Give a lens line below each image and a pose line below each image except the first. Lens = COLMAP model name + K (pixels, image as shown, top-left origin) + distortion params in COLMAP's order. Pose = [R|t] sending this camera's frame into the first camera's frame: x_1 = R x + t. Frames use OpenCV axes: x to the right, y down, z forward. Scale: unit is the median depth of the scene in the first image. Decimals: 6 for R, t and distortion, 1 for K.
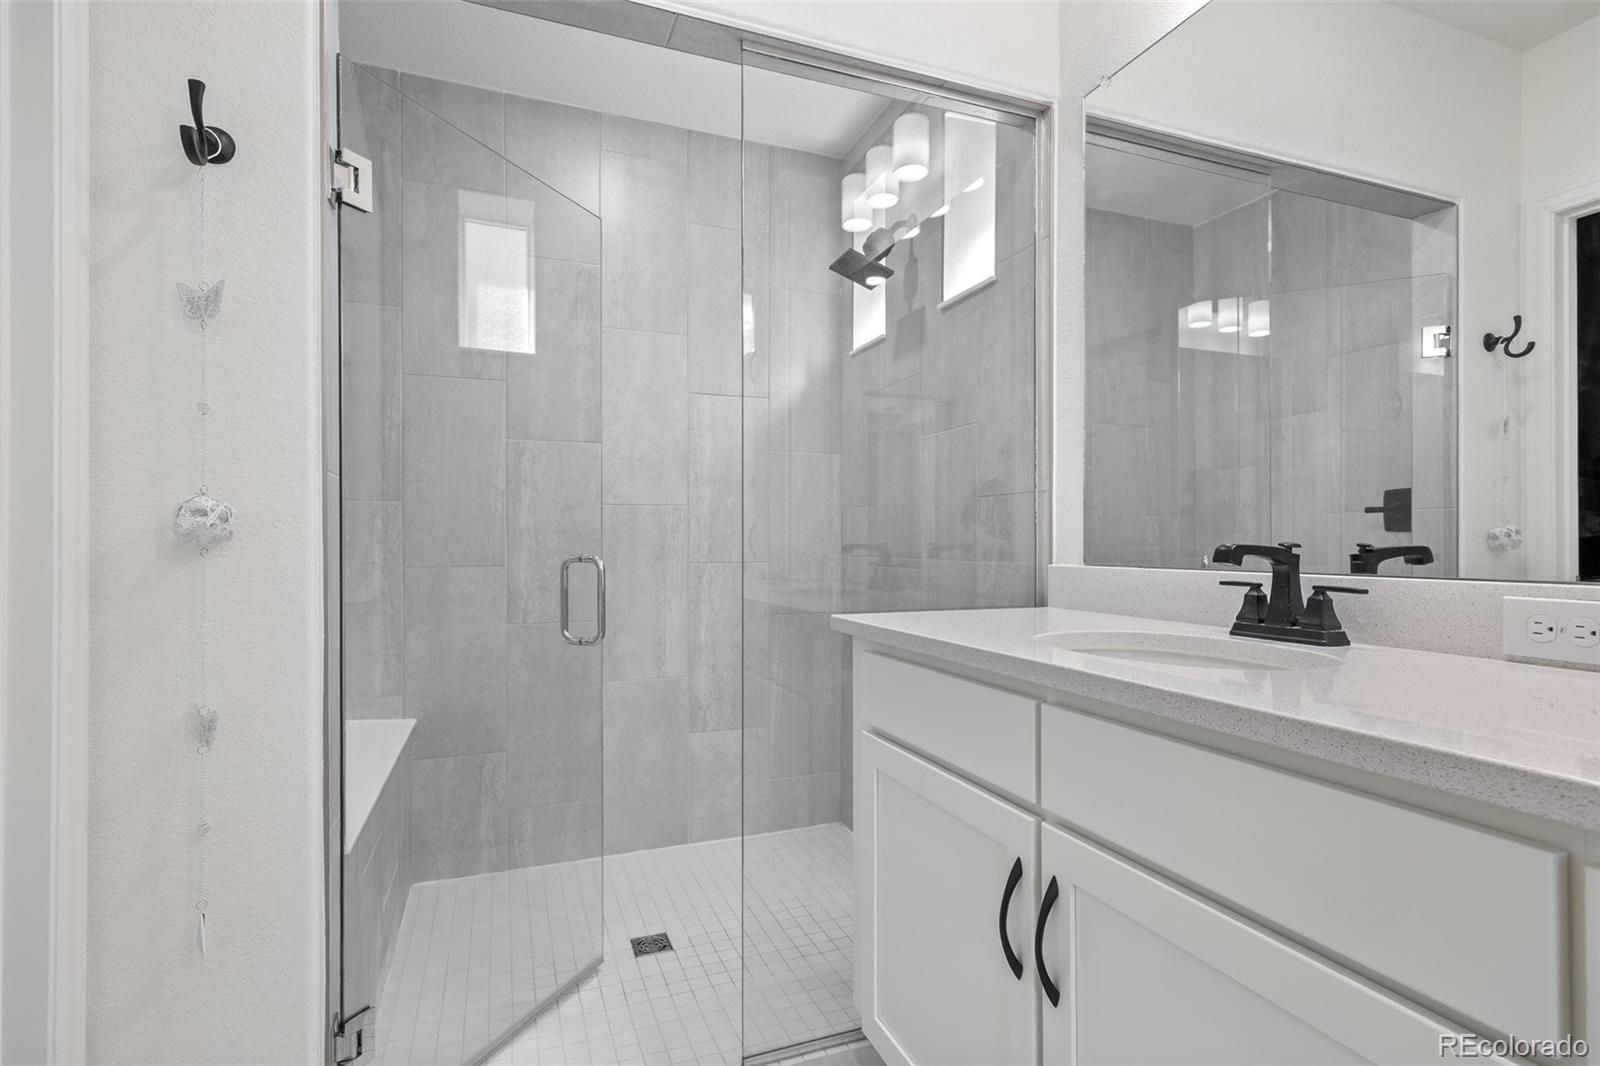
lens RADIAL K [[780.7, 0, 800.0], [0, 780.7, 533.0], [0, 0, 1]] dist [0.005036, 0.000726]
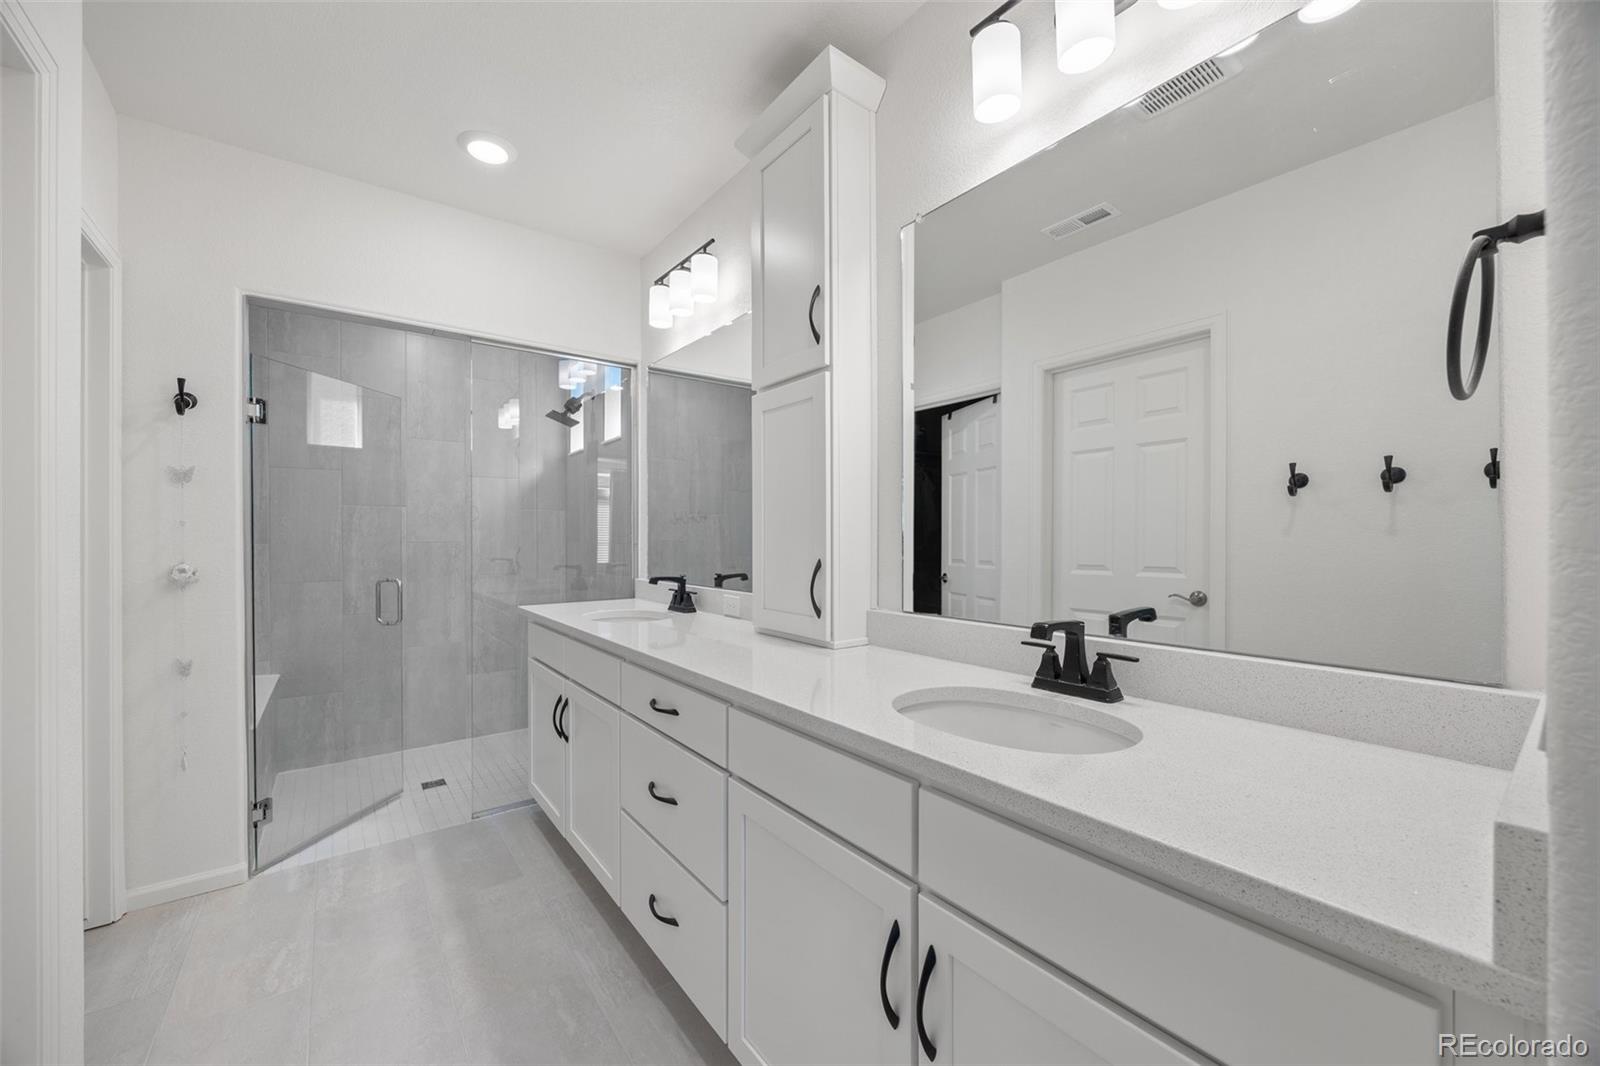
lens RADIAL K [[617.0, 0, 800.0], [0, 617.0, 533.0], [0, 0, 1]] dist [-0.001713, -0.000327]
pose [[0.960537, -0.001306, 0.278148, 0.251885], [-0.000110, 0.999987, 0.005076, -0.084672], [-0.278151, -0.004906, 0.960525, -0.683218]]
